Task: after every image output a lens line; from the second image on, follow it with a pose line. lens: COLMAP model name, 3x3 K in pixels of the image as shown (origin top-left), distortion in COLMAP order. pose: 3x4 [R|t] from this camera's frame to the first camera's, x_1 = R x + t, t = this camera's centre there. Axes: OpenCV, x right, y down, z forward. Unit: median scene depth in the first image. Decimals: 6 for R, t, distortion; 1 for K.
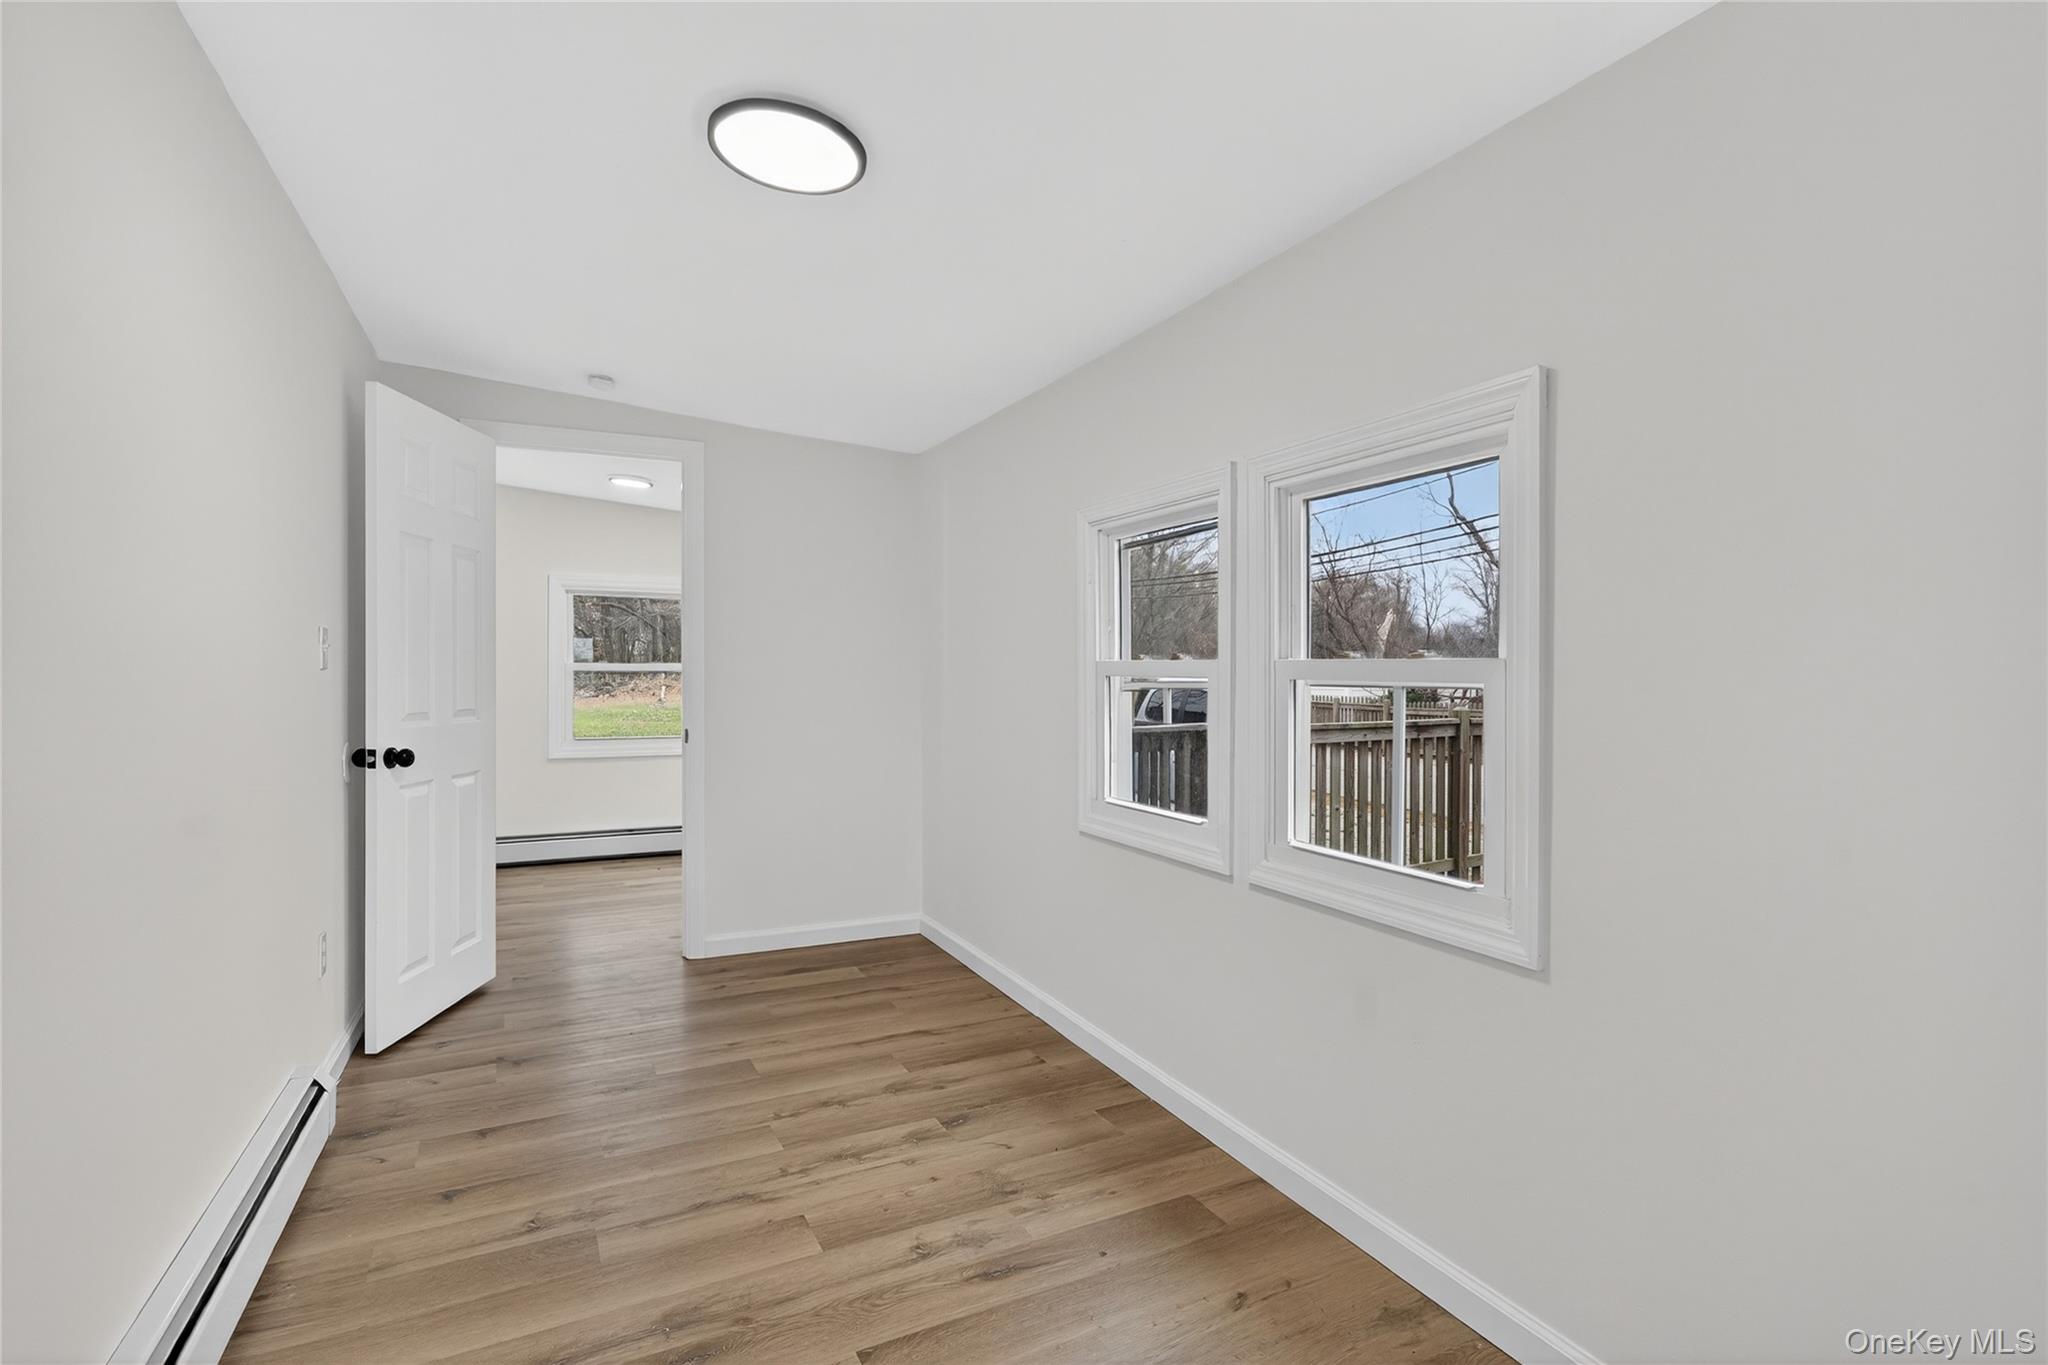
lens RADIAL K [[965.5, 0, 1013.5], [0, 965.5, 681.7], [0, 0, 1]] dist [-0.001038, -0.000047]
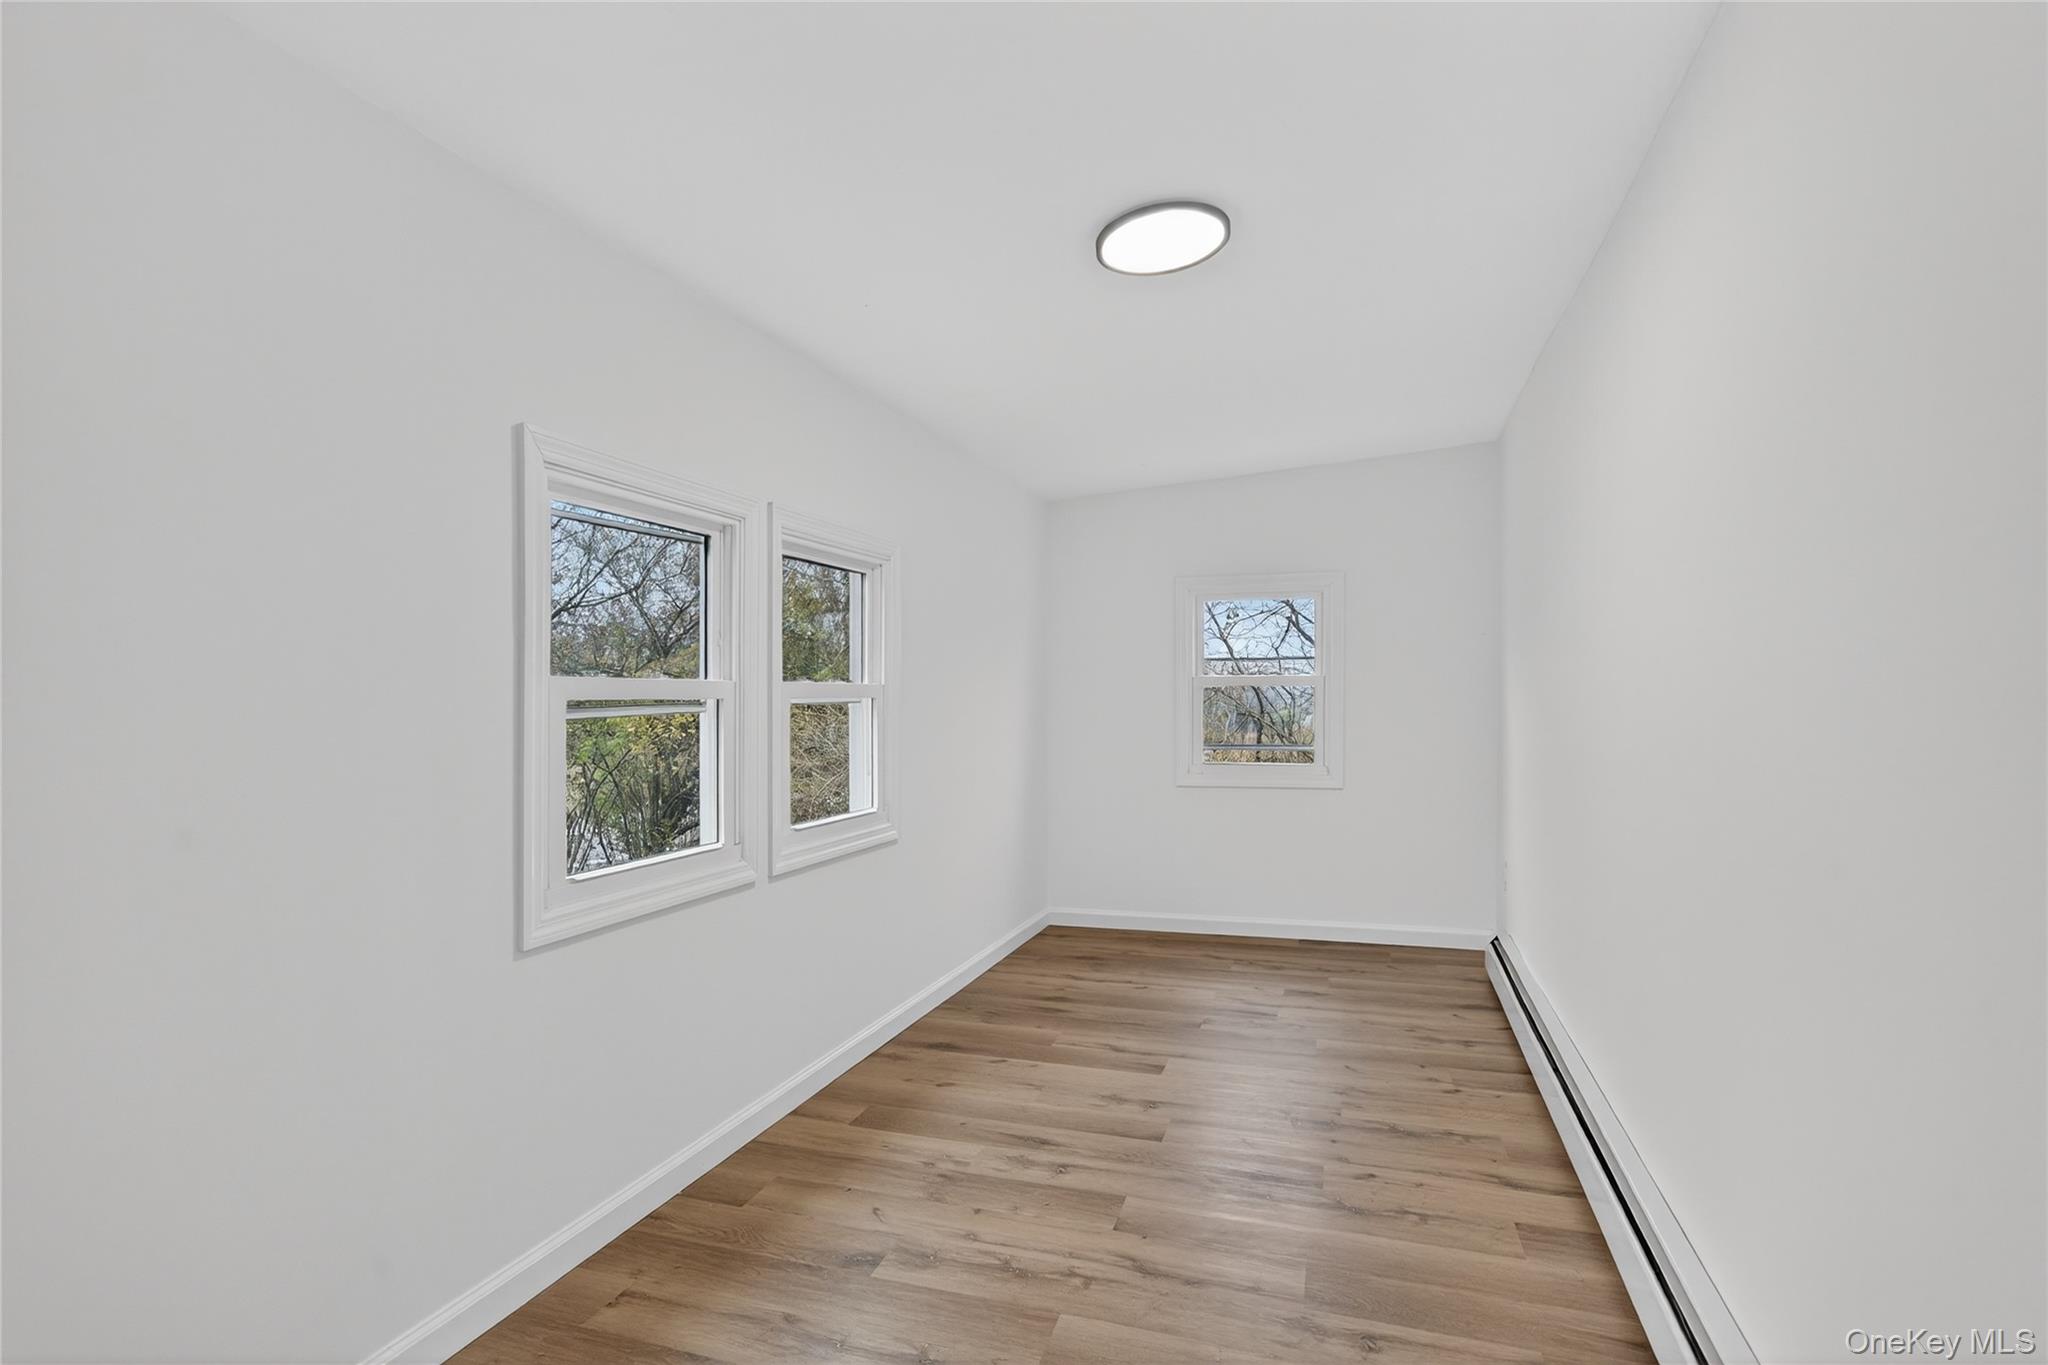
lens RADIAL K [[965.5, 0, 1013.5], [0, 965.5, 681.7], [0, 0, 1]] dist [-0.001038, -0.000047]
pose [[-0.701287, 0.009666, 0.712813, -0.836549], [0.006776, 0.999953, -0.006894, -0.015052], [-0.712847, -0.000005, -0.701320, 1.714267]]
